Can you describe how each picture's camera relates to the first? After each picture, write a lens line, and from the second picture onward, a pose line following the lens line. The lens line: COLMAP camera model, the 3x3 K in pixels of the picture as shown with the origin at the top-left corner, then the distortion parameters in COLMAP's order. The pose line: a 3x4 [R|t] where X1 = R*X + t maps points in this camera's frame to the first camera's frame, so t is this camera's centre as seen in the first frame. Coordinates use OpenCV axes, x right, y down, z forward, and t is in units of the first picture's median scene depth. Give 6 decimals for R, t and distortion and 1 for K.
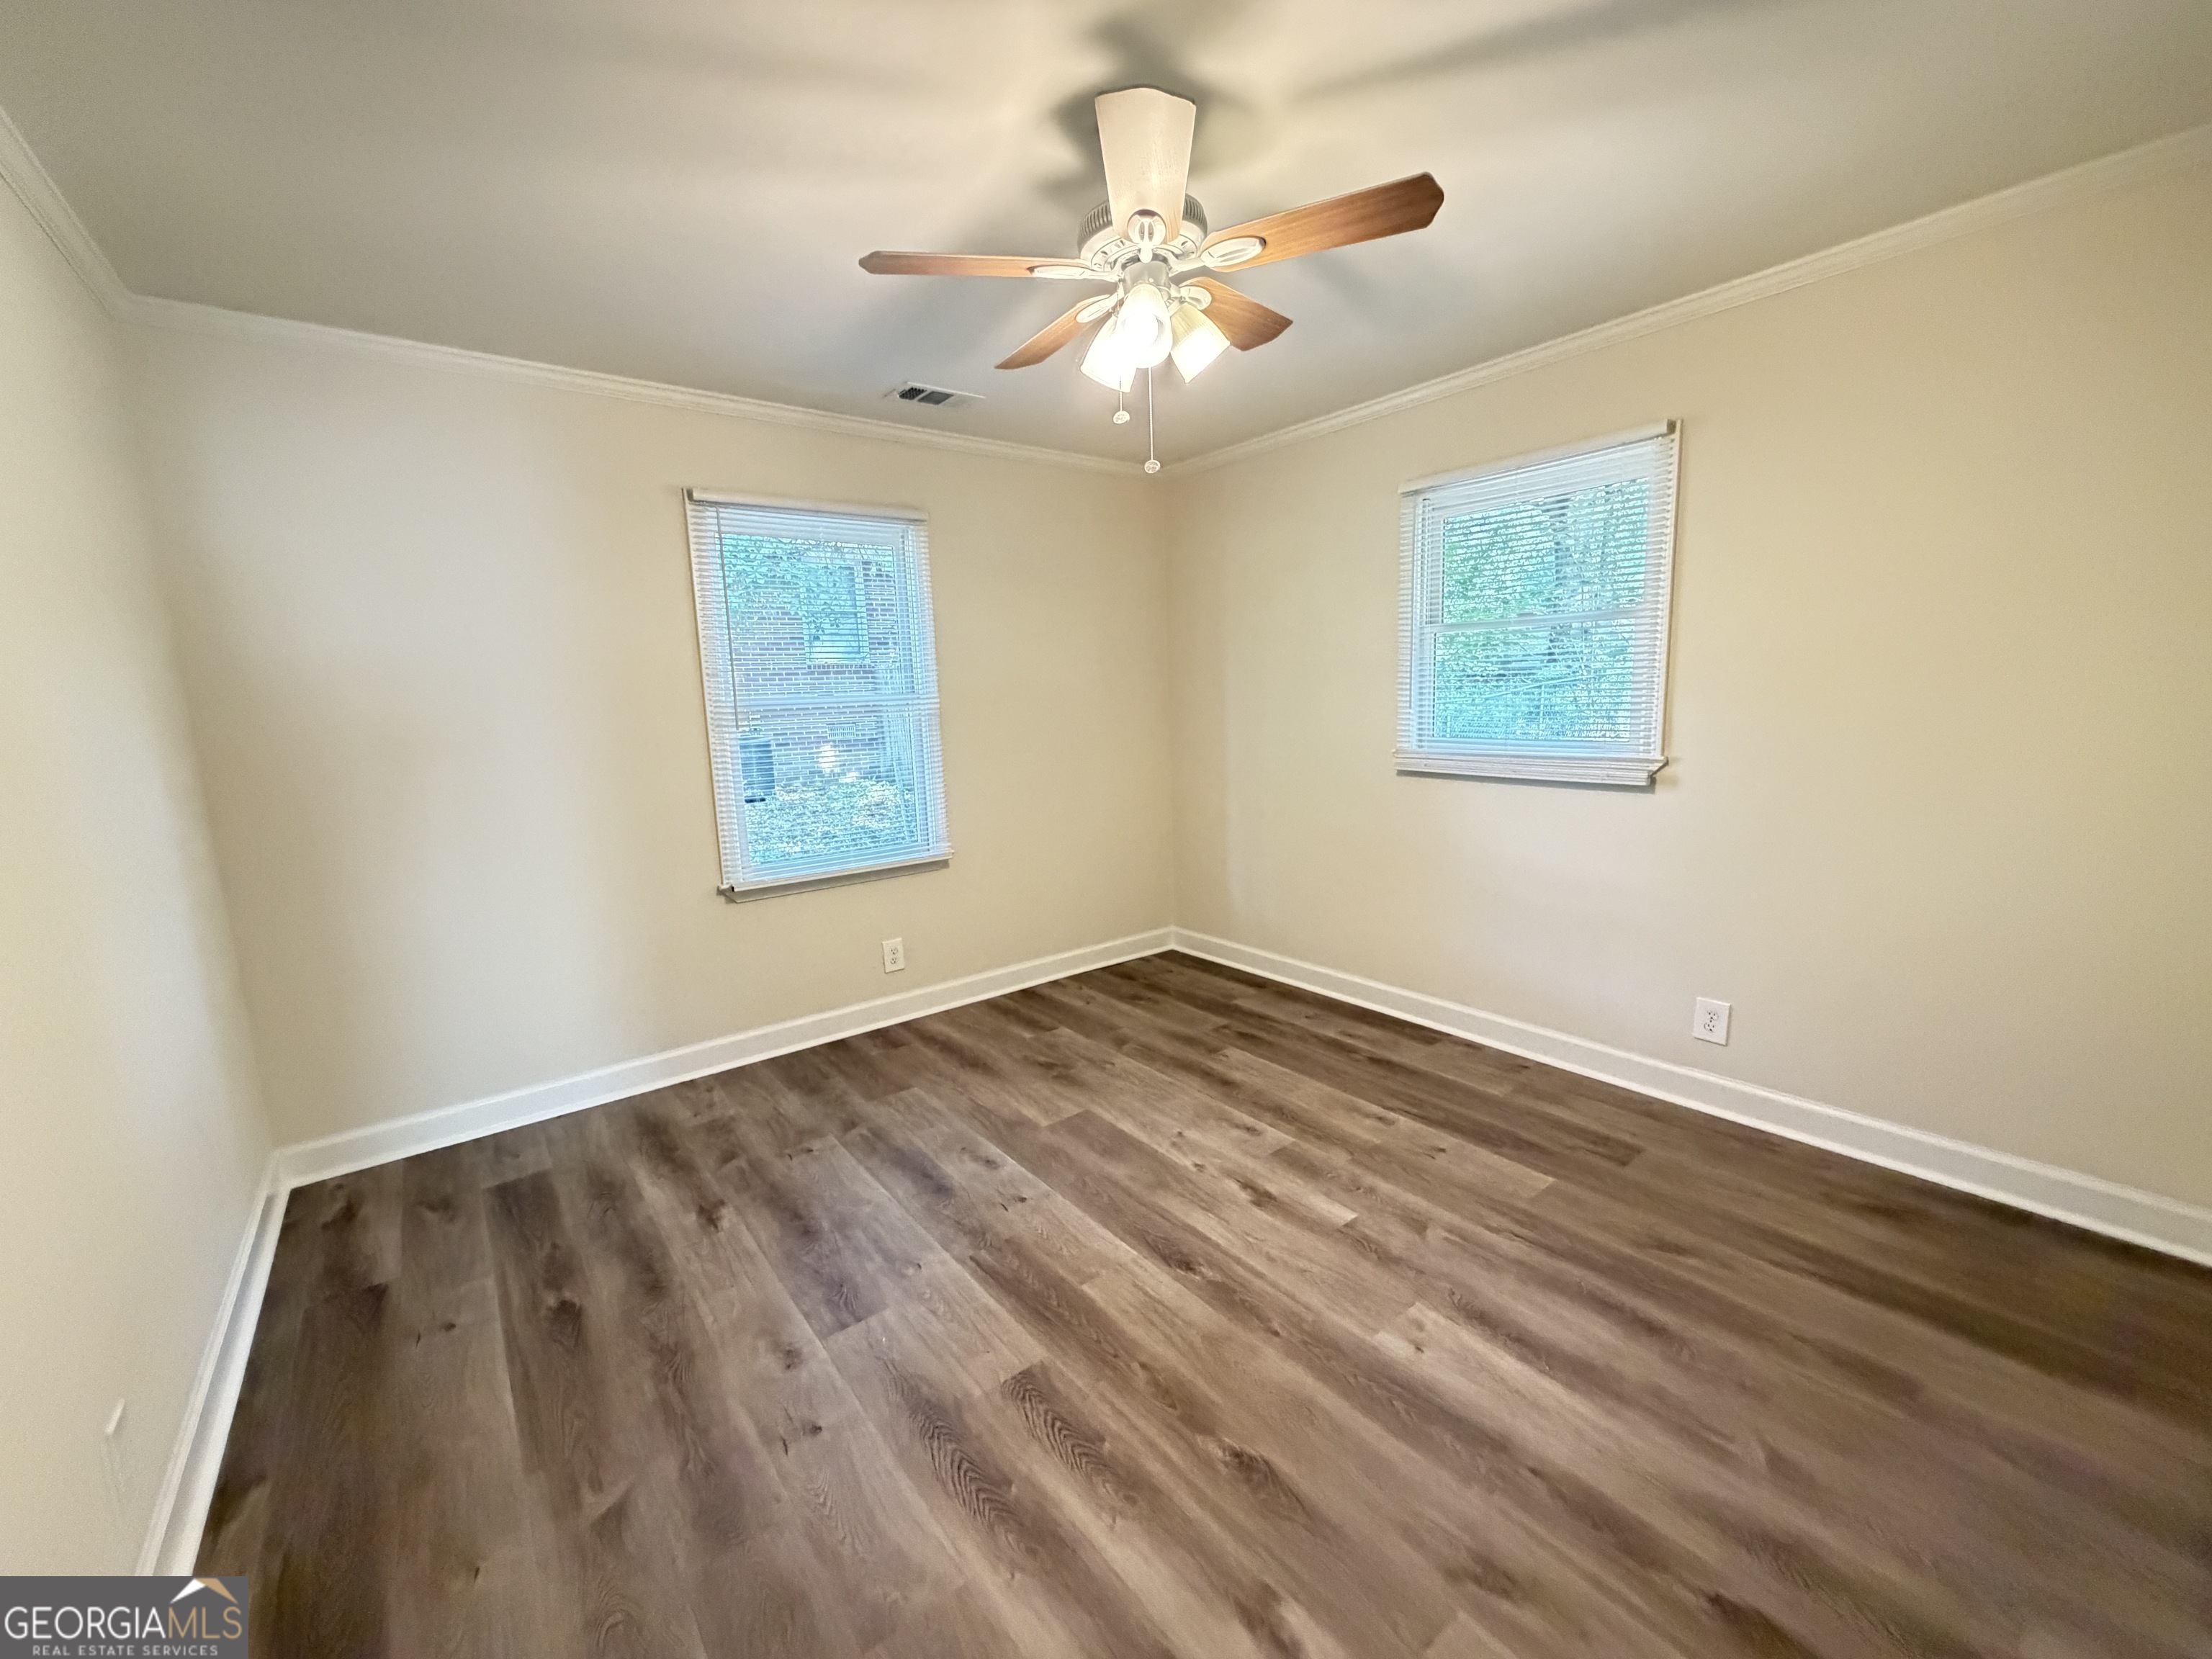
lens RADIAL K [[879.9, 0, 1097.9], [0, 879.9, 830.3], [0, 0, 1]] dist [-0.000830, 0.000243]
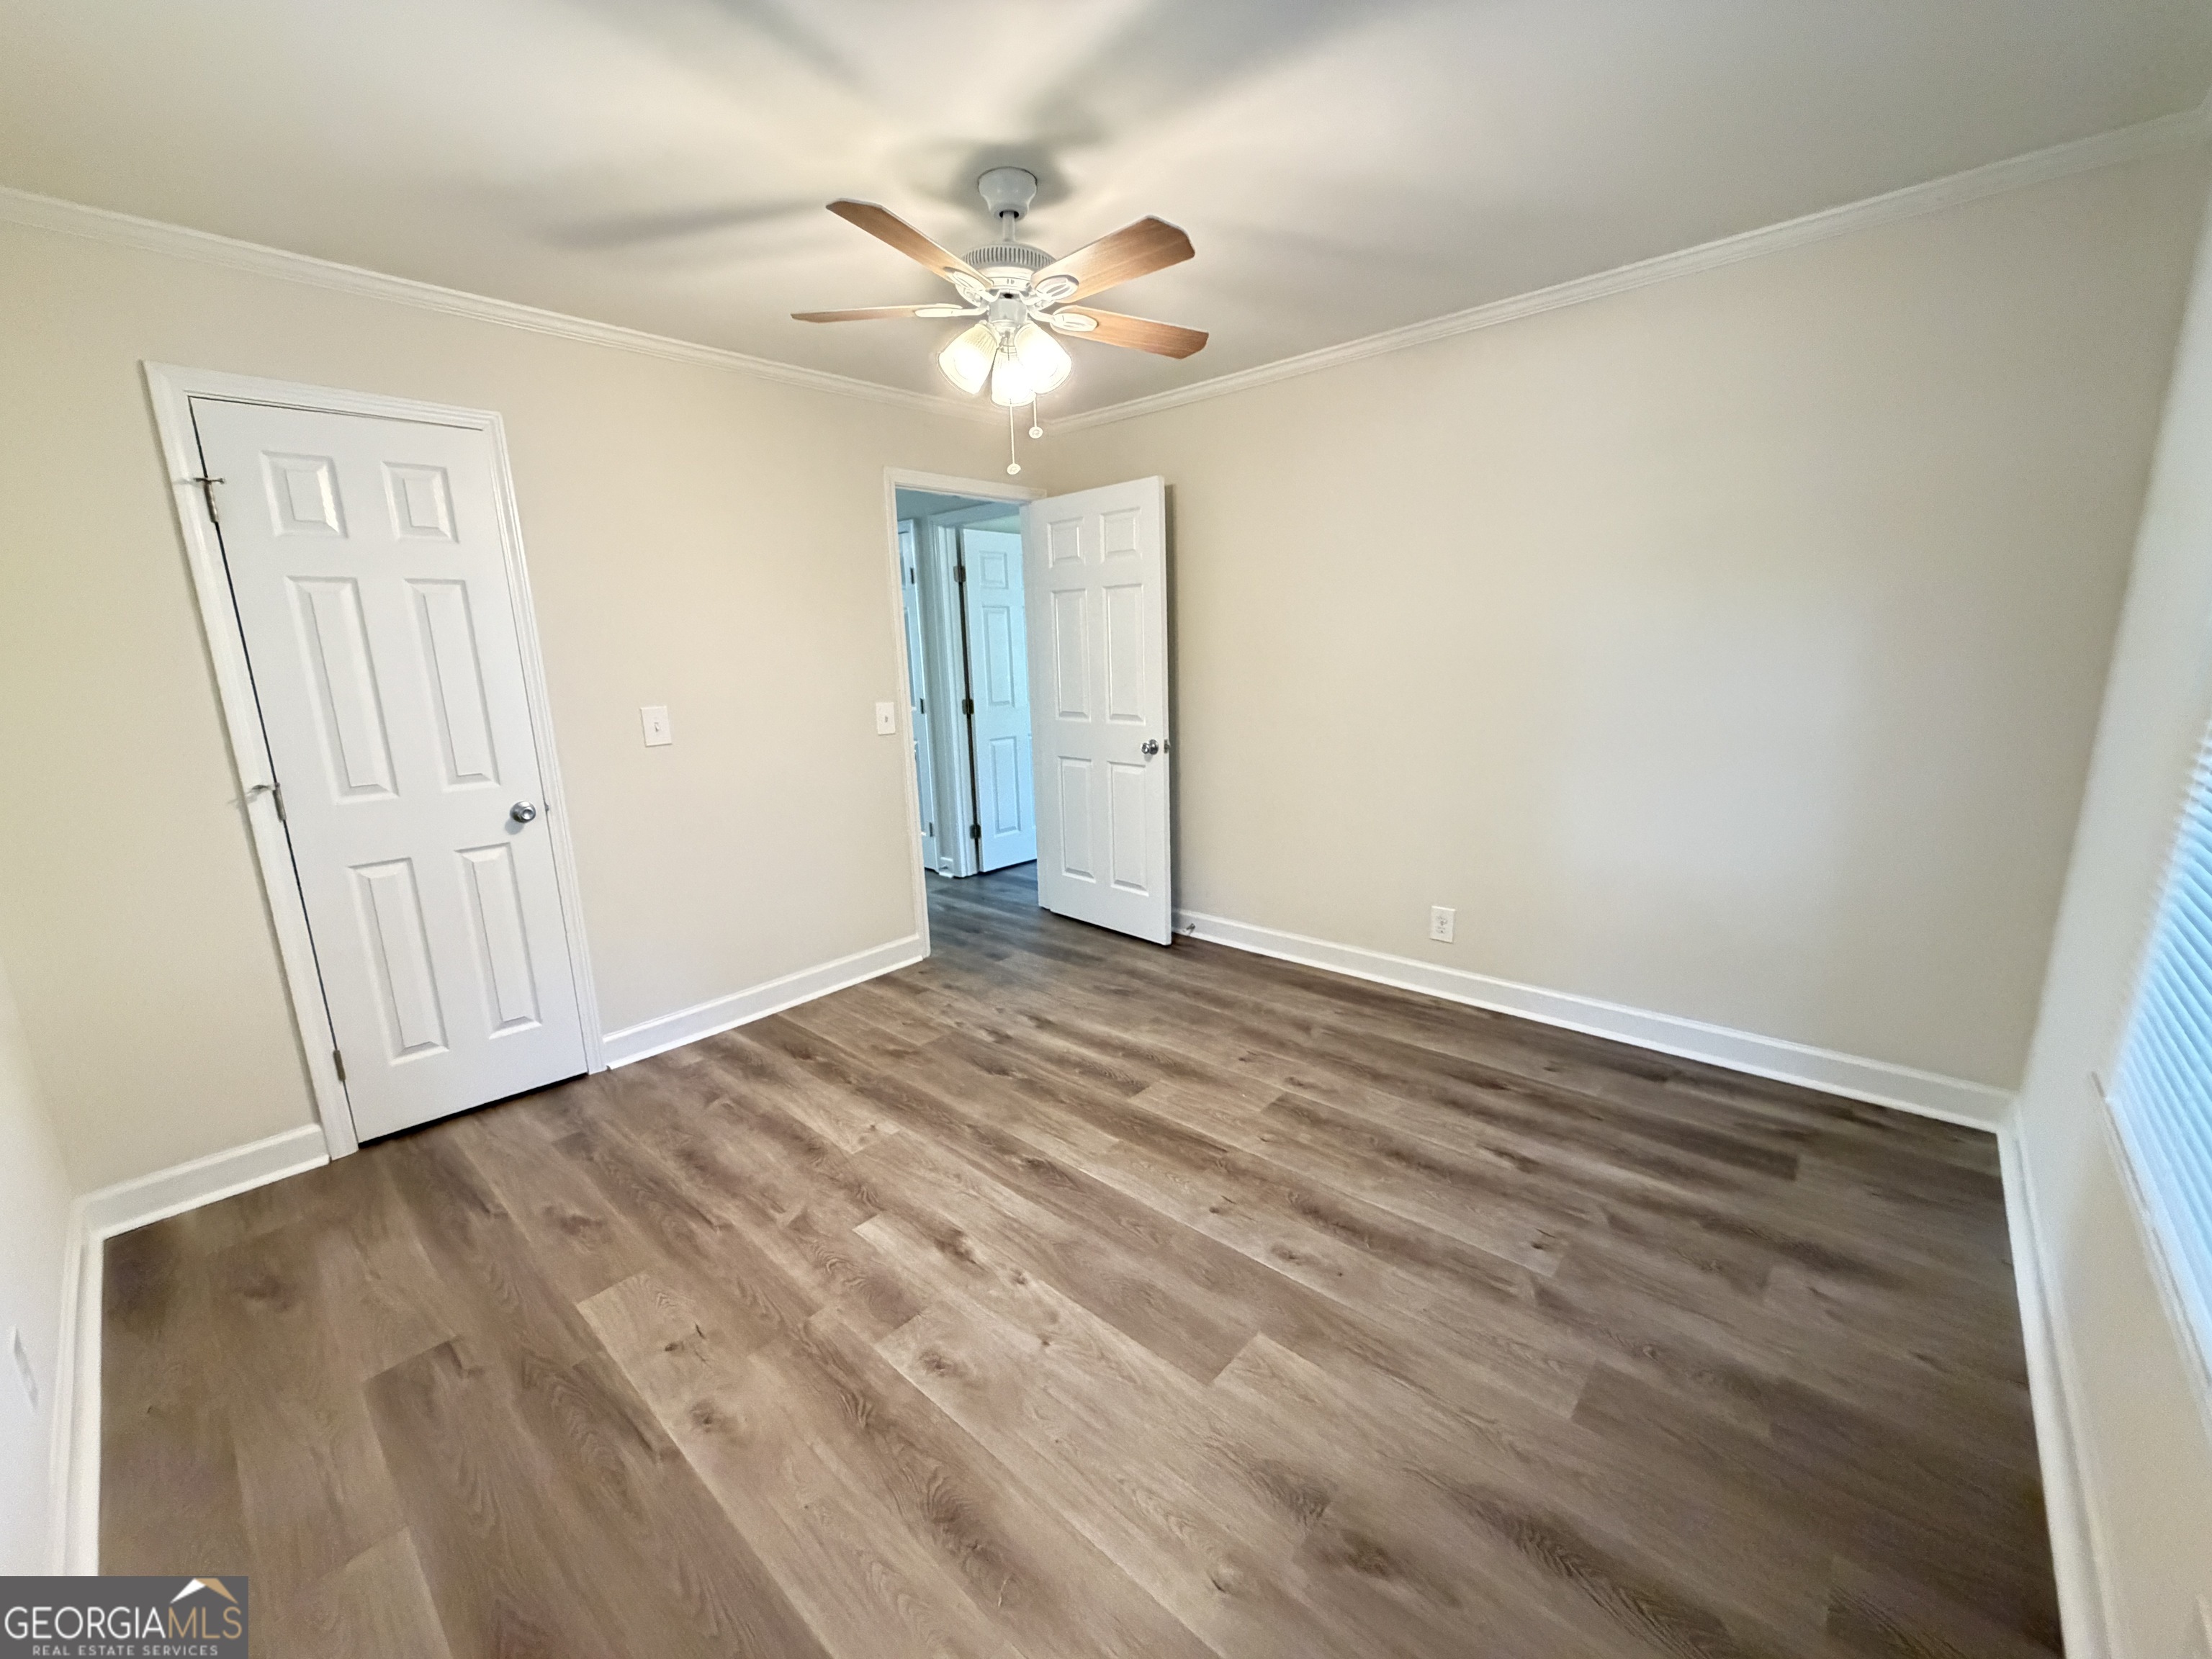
lens RADIAL K [[879.9, 0, 1097.9], [0, 879.9, 830.3], [0, 0, 1]] dist [-0.000830, 0.000243]
pose [[-0.982872, 0.100483, -0.154486, 0.148119], [0.037329, 0.929451, 0.367052, -0.313225], [0.180470, 0.354999, -0.917282, 1.852593]]
